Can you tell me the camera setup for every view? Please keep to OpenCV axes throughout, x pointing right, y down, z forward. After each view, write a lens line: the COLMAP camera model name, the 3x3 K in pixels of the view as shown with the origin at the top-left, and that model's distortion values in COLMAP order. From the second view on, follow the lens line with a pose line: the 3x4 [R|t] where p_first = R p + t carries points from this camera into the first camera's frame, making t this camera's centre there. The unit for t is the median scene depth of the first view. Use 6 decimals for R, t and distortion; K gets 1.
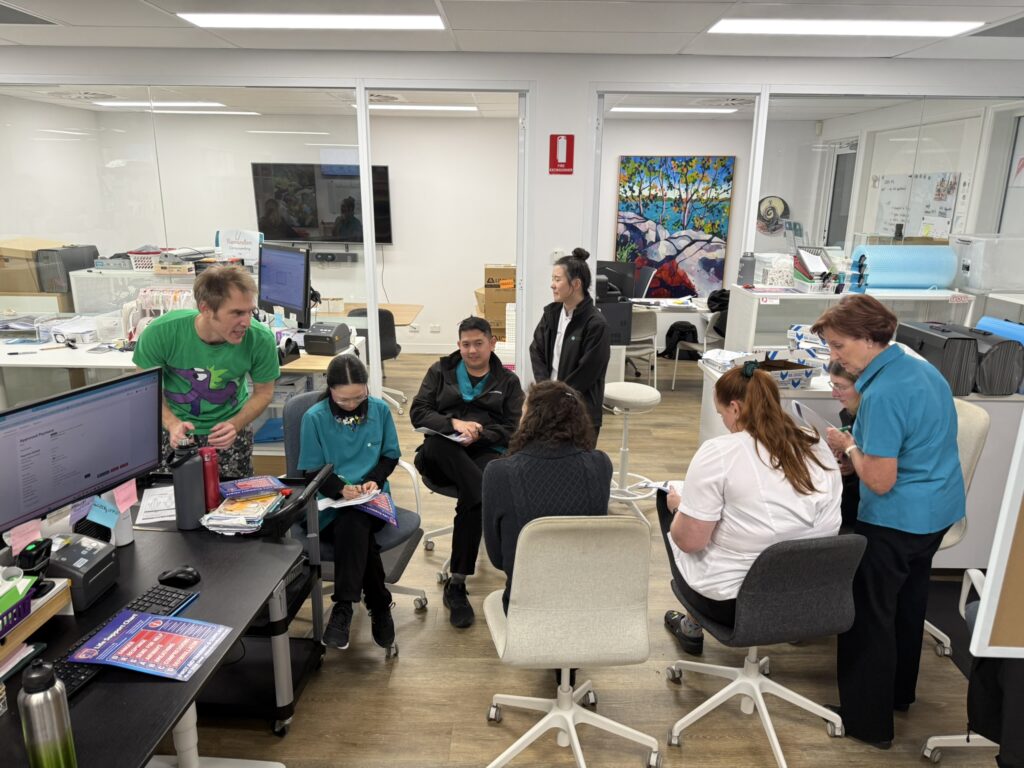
lens RADIAL K [[763.2, 0, 511.5], [0, 763.2, 385.4], [0, 0, 1]] dist [0.084309, 0.001243]
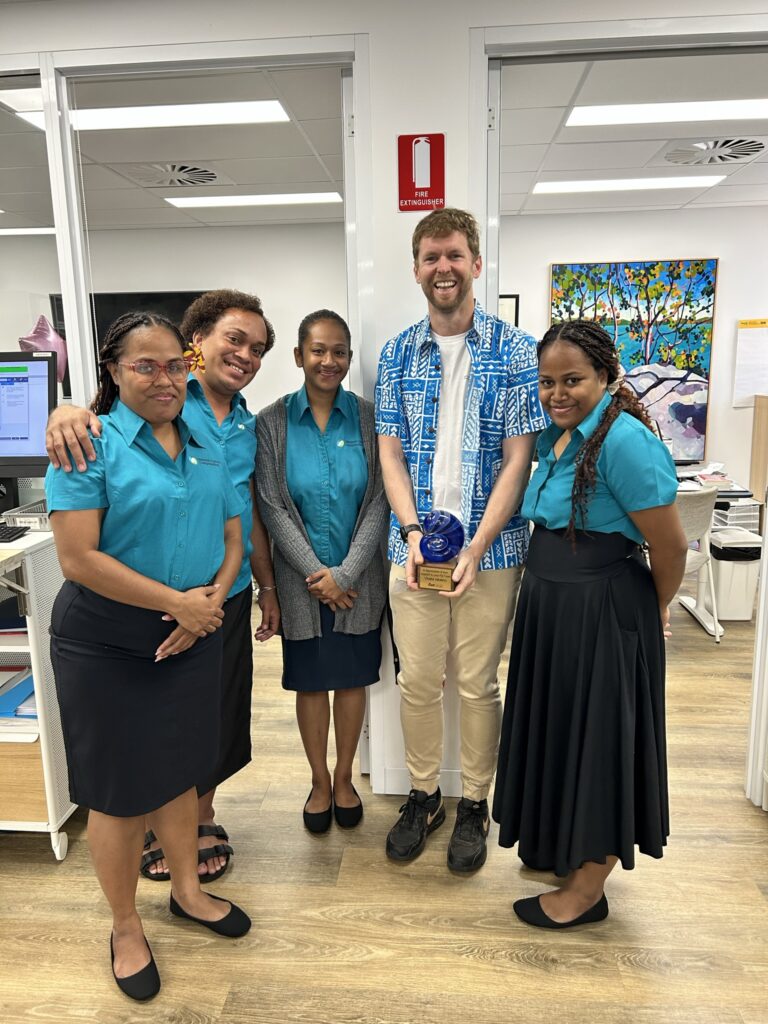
lens RADIAL K [[772.0, 0, 384.8], [0, 772.0, 511.0], [0, 0, 1]] dist [0.009361, -0.003572]
pose [[0.995539, -0.013191, -0.093424, 0.050952], [0.006254, 0.997226, -0.074163, -0.017808], [0.094143, 0.073248, 0.992860, 0.288369]]
